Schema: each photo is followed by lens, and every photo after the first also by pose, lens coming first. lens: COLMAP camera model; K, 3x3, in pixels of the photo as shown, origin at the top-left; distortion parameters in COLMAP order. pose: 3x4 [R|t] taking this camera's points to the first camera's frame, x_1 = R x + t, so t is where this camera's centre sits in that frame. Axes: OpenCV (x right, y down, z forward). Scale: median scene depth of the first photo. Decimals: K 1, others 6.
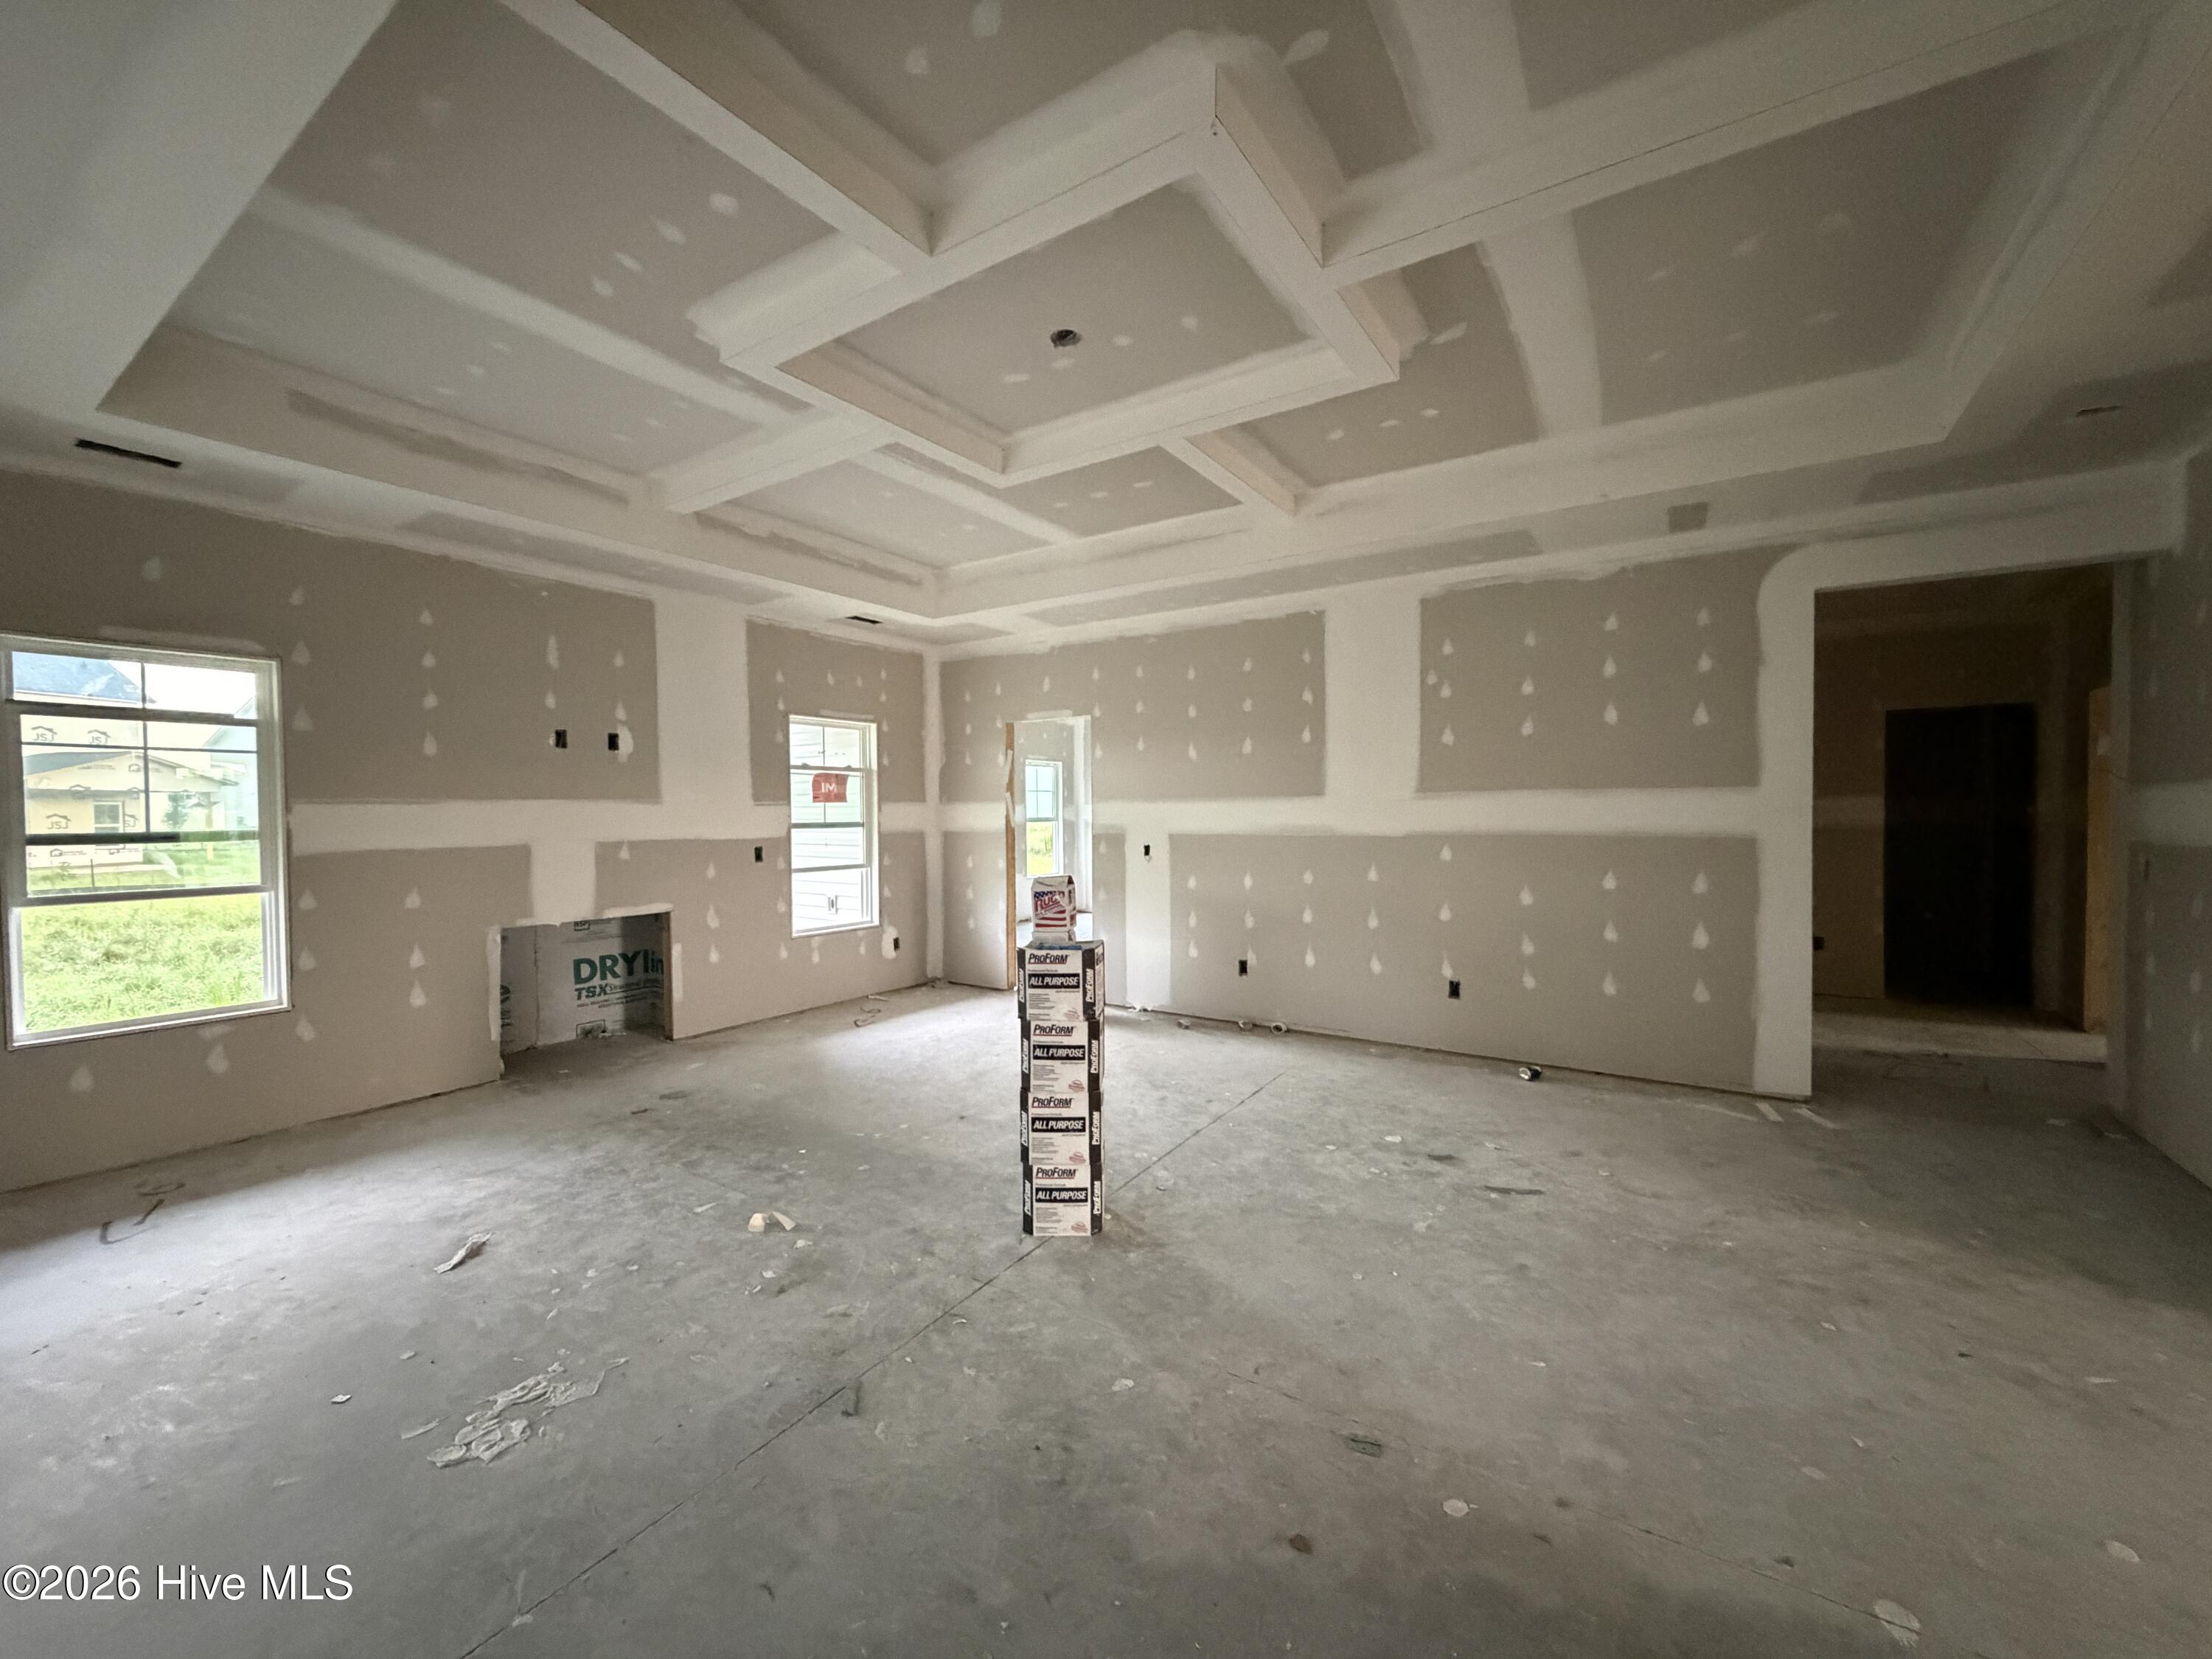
lens RADIAL K [[881.0, 0, 1100.7], [0, 881.0, 837.1], [0, 0, 1]] dist [-0.000784, 0.000280]
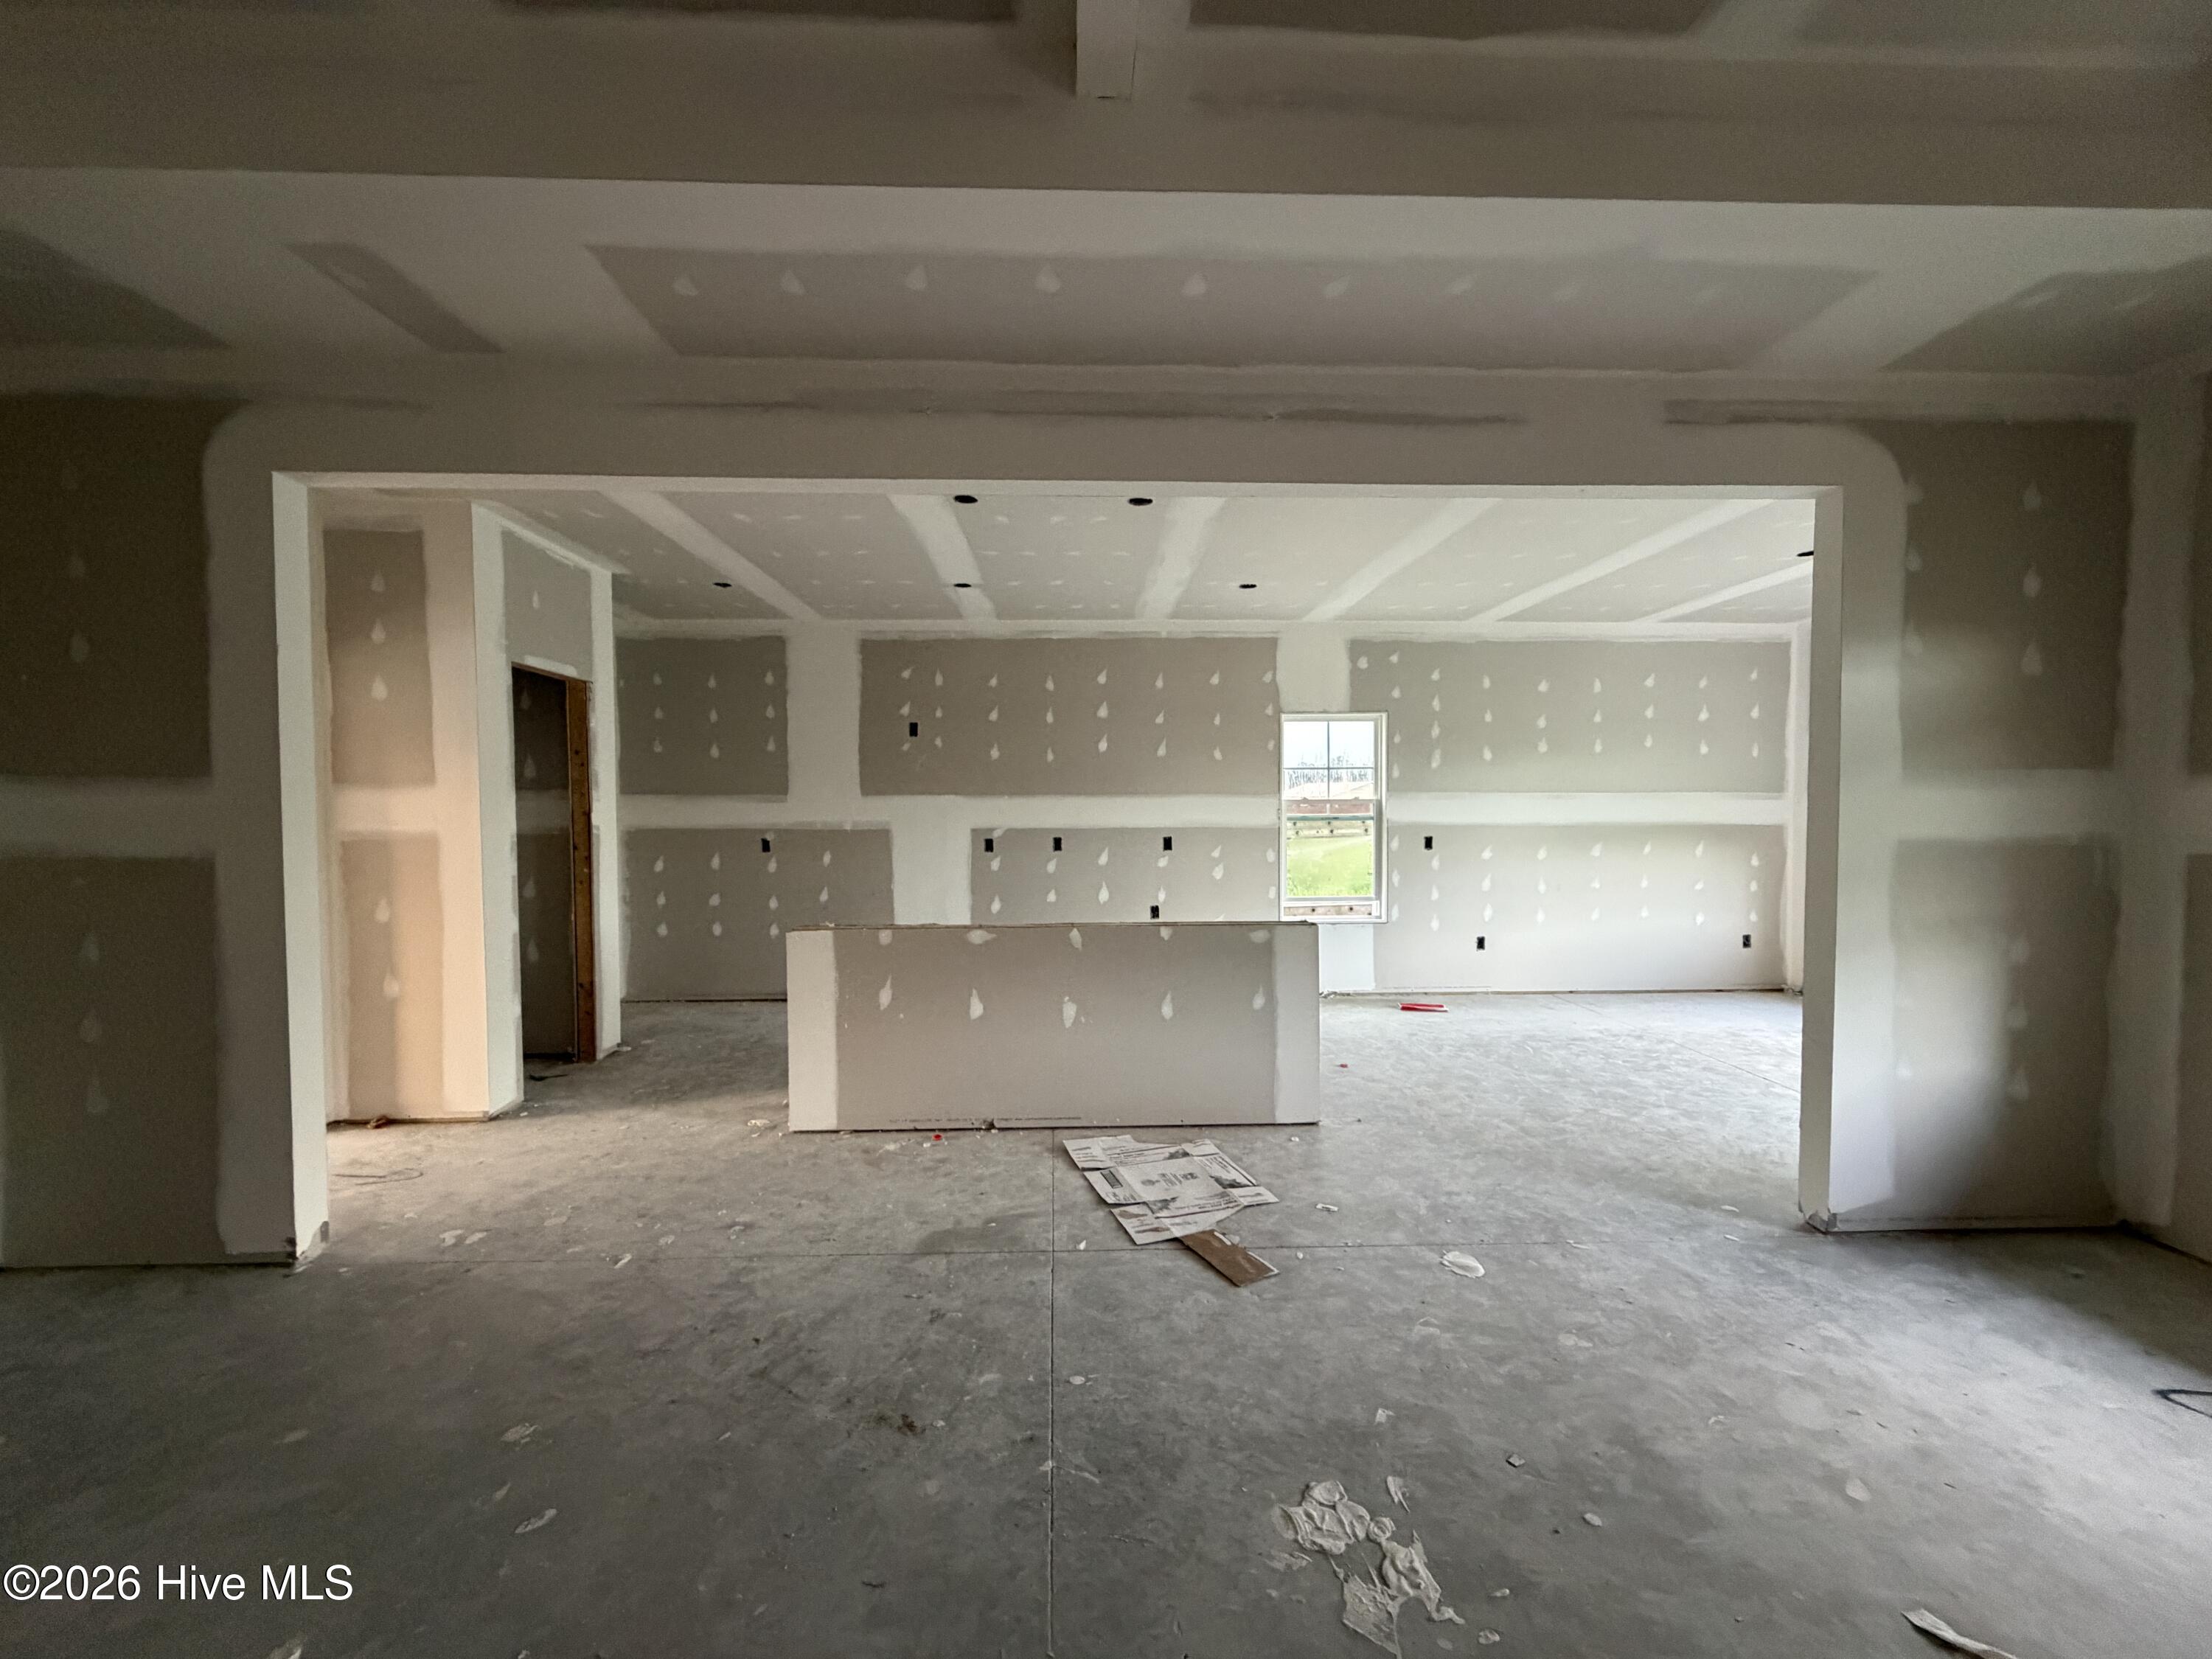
lens RADIAL K [[874.5, 0, 1107.5], [0, 874.5, 830.6], [0, 0, 1]] dist [0.001072, 0.000111]
pose [[-0.810380, 0.024489, -0.585392, -0.013334], [-0.007683, 0.998596, 0.052410, -0.021903], [0.585854, 0.046969, -0.809055, 0.773016]]
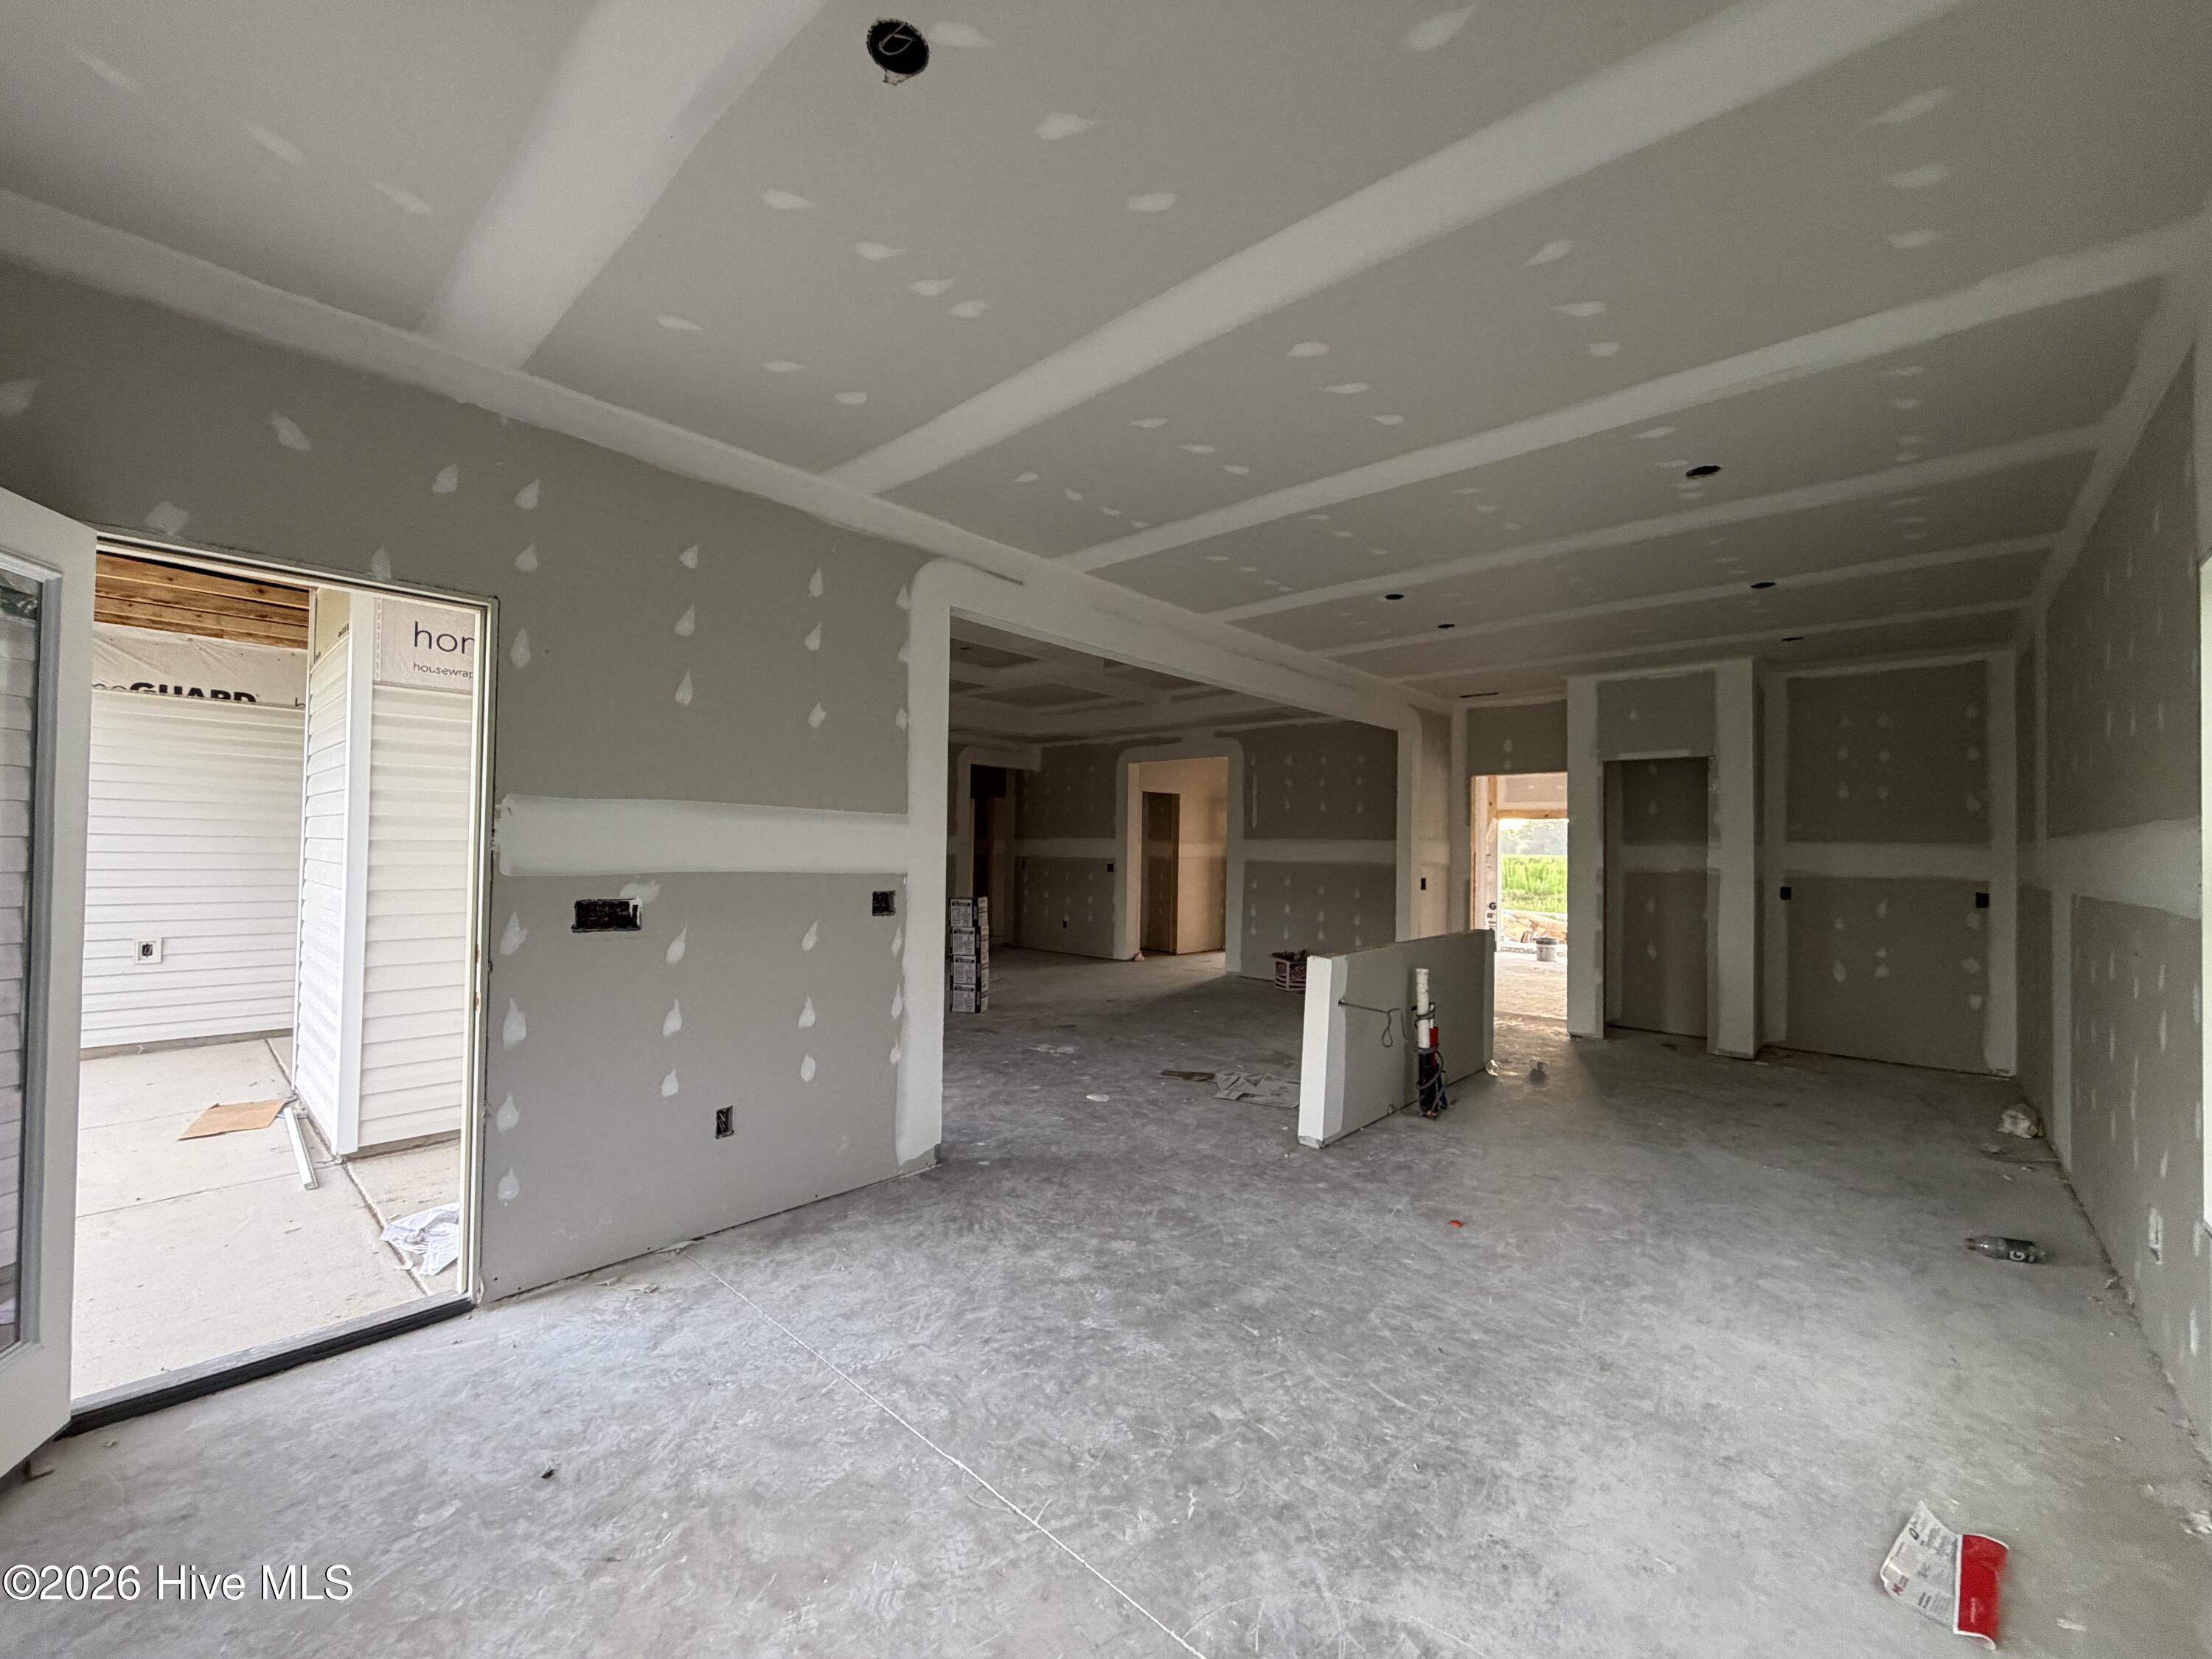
lens RADIAL K [[881.0, 0, 1100.7], [0, 881.0, 837.1], [0, 0, 1]] dist [-0.000784, 0.000280]
pose [[0.154363, 0.028879, 0.987592, -1.861668], [0.007941, 0.999504, -0.030468, 0.020946], [-0.987982, 0.012546, 0.154057, 0.201615]]
